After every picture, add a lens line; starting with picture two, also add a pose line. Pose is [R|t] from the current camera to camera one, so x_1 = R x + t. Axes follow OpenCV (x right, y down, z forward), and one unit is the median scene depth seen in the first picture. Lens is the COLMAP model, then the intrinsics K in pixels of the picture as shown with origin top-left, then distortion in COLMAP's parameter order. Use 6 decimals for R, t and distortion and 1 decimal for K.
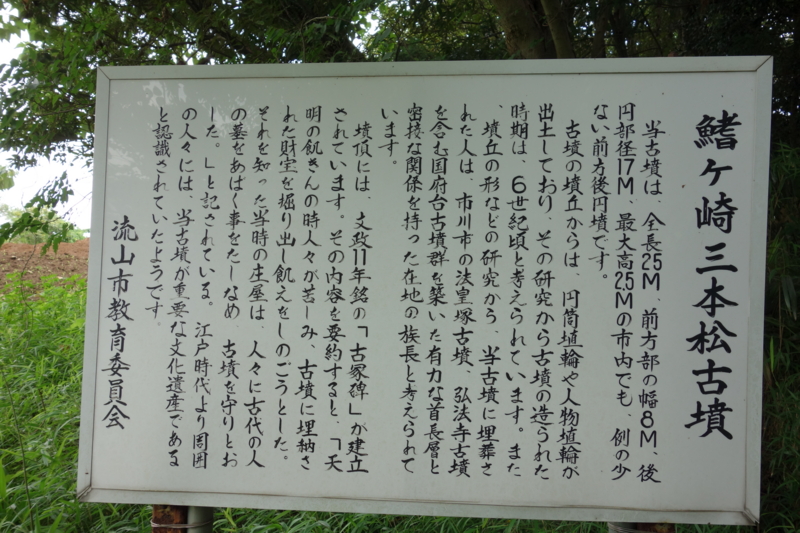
lens RADIAL K [[640.4, 0, 397.3], [0, 640.4, 268.1], [0, 0, 1]] dist [0.012571, 0.003313]
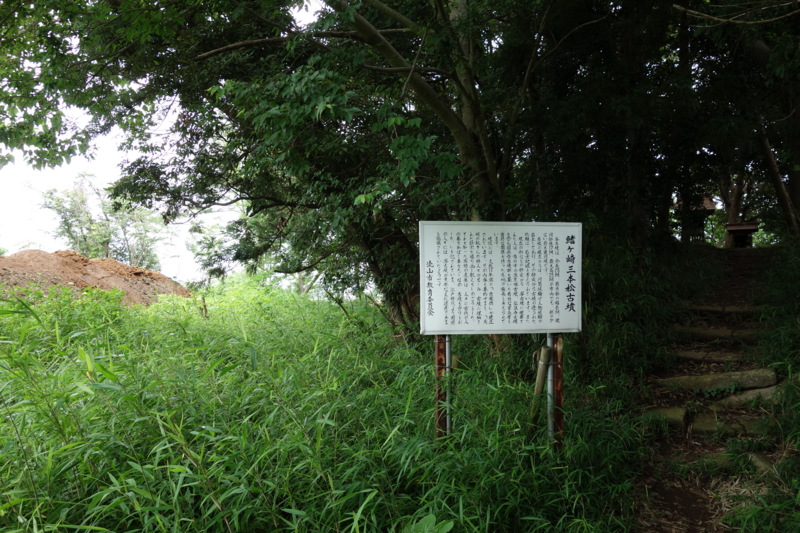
lens RADIAL K [[640.4, 0, 401.5], [0, 640.4, 265.8], [0, 0, 1]] dist [0.012571, 0.003313]
pose [[0.971004, -0.014225, 0.238638, -1.577855], [0.017881, 0.999754, -0.013160, -0.003211], [-0.238392, 0.017046, 0.971019, -2.805455]]
